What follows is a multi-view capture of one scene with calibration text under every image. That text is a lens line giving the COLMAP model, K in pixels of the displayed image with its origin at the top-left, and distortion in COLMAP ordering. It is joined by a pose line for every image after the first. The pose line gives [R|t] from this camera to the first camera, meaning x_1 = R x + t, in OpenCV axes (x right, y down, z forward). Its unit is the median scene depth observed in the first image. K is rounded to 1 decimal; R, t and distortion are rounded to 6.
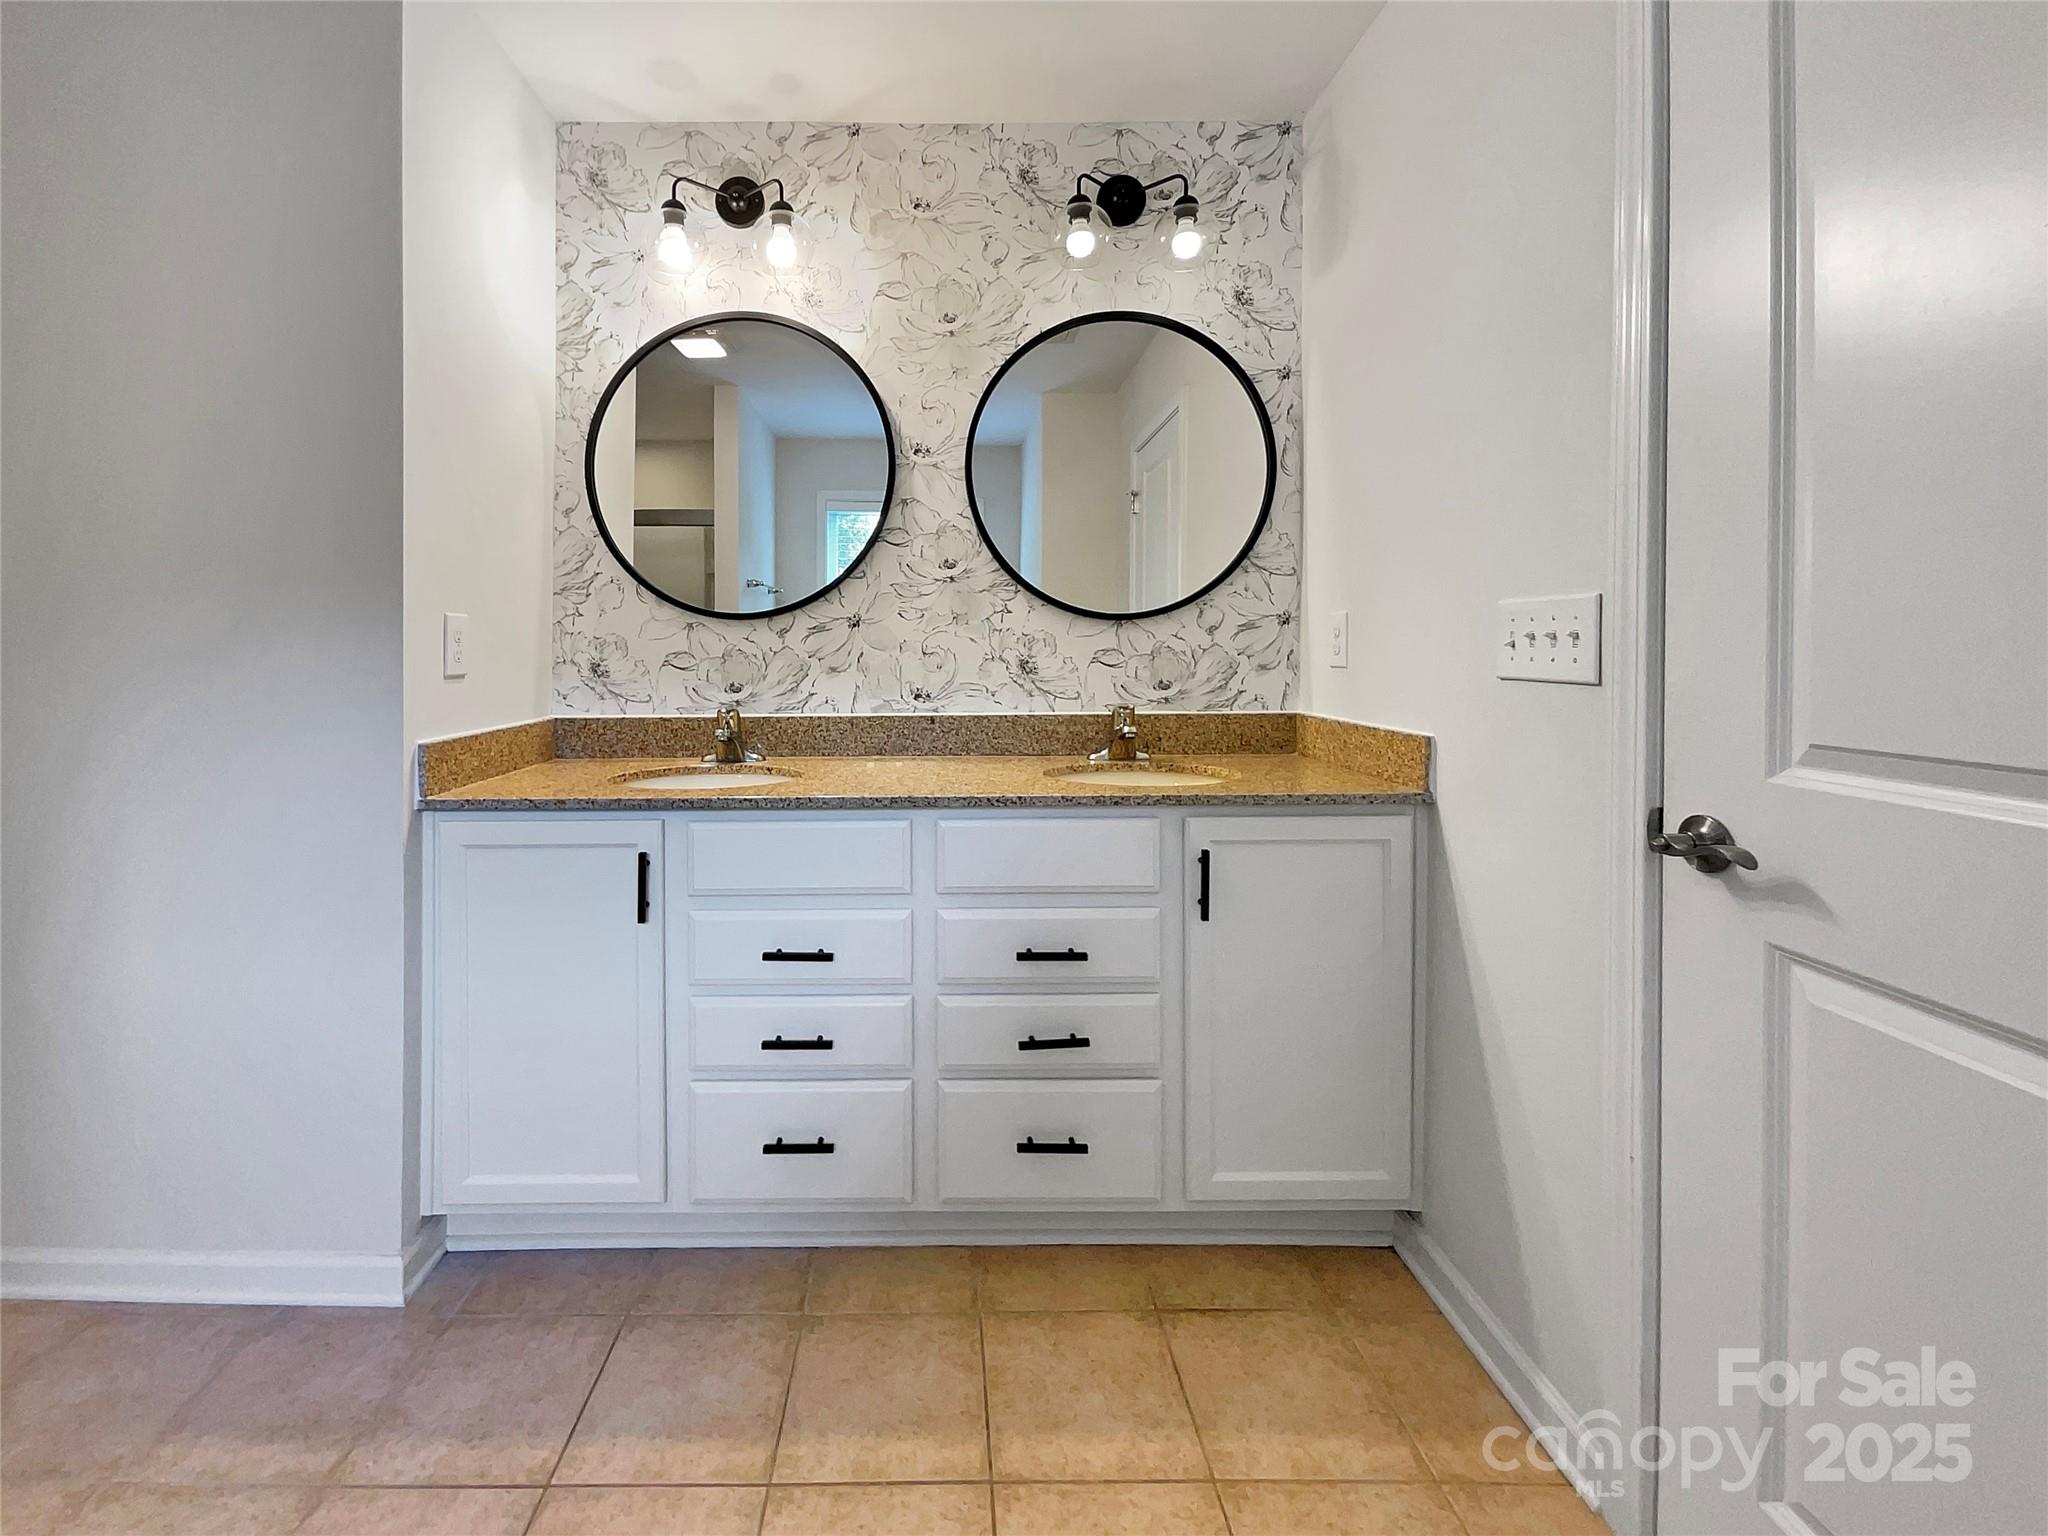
lens RADIAL K [[850.2, 0, 1033.9], [0, 850.2, 693.1], [0, 0, 1]] dist [-0.000659, 0.006007]
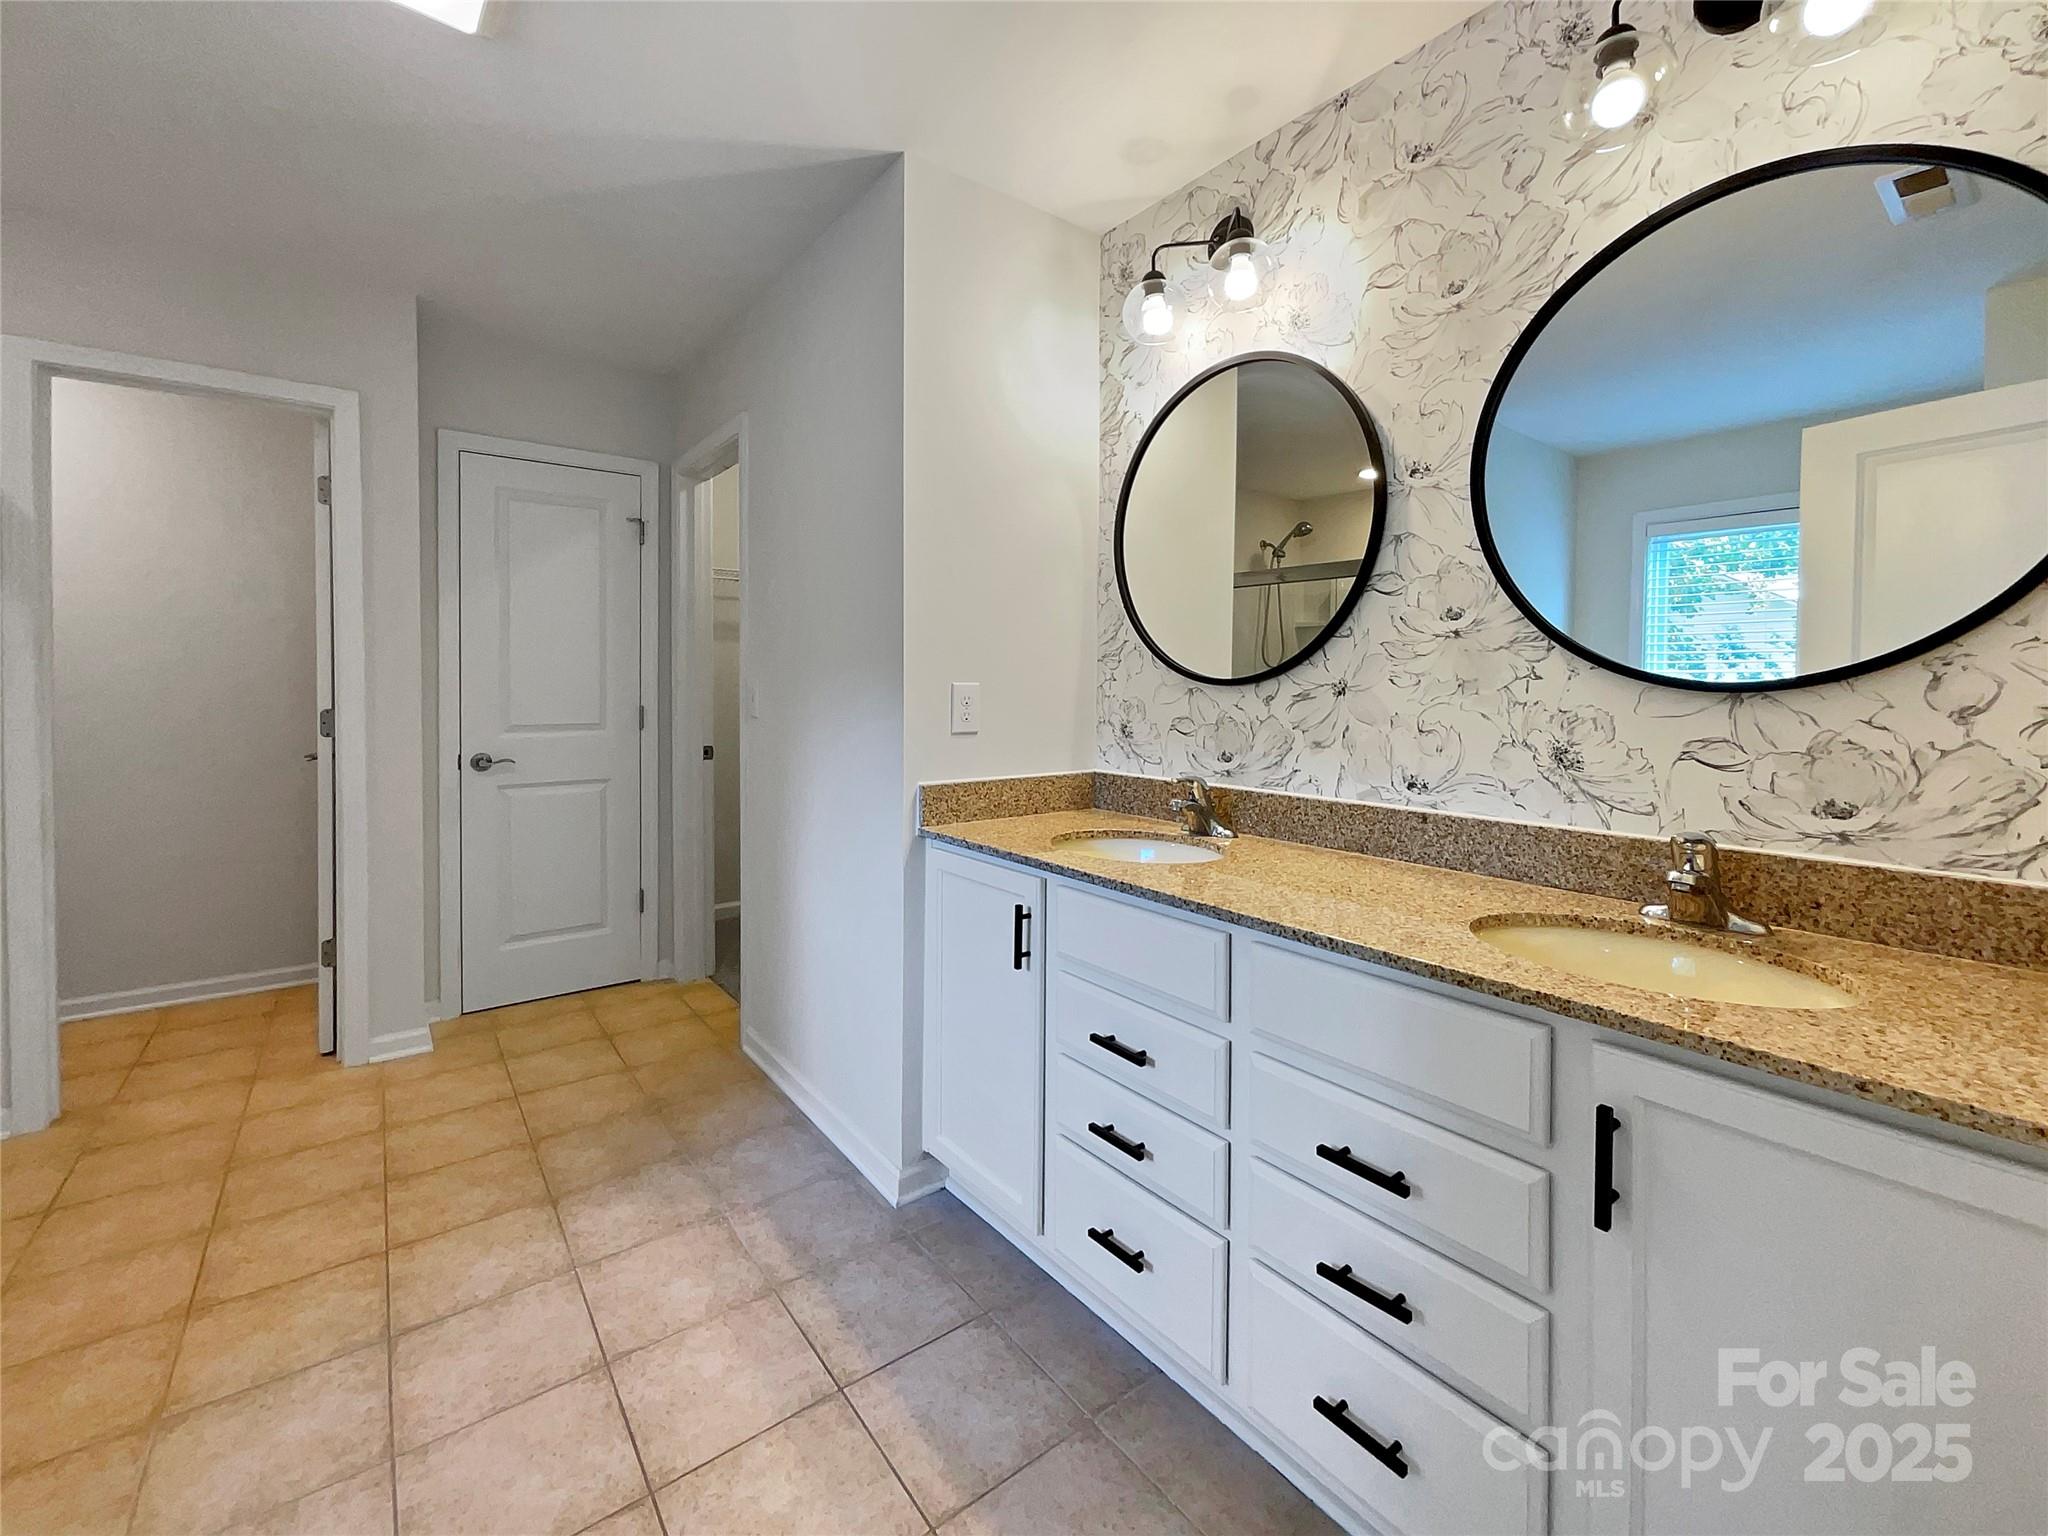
lens RADIAL K [[900.8, 0, 1021.3], [0, 900.8, 740.0], [0, 0, 1]] dist [-0.014948, 0.019162]
pose [[0.585001, 0.060431, -0.808778, 0.329430], [-0.062494, 0.997614, 0.029338, -0.040833], [0.808621, 0.033381, 0.587382, 0.231747]]
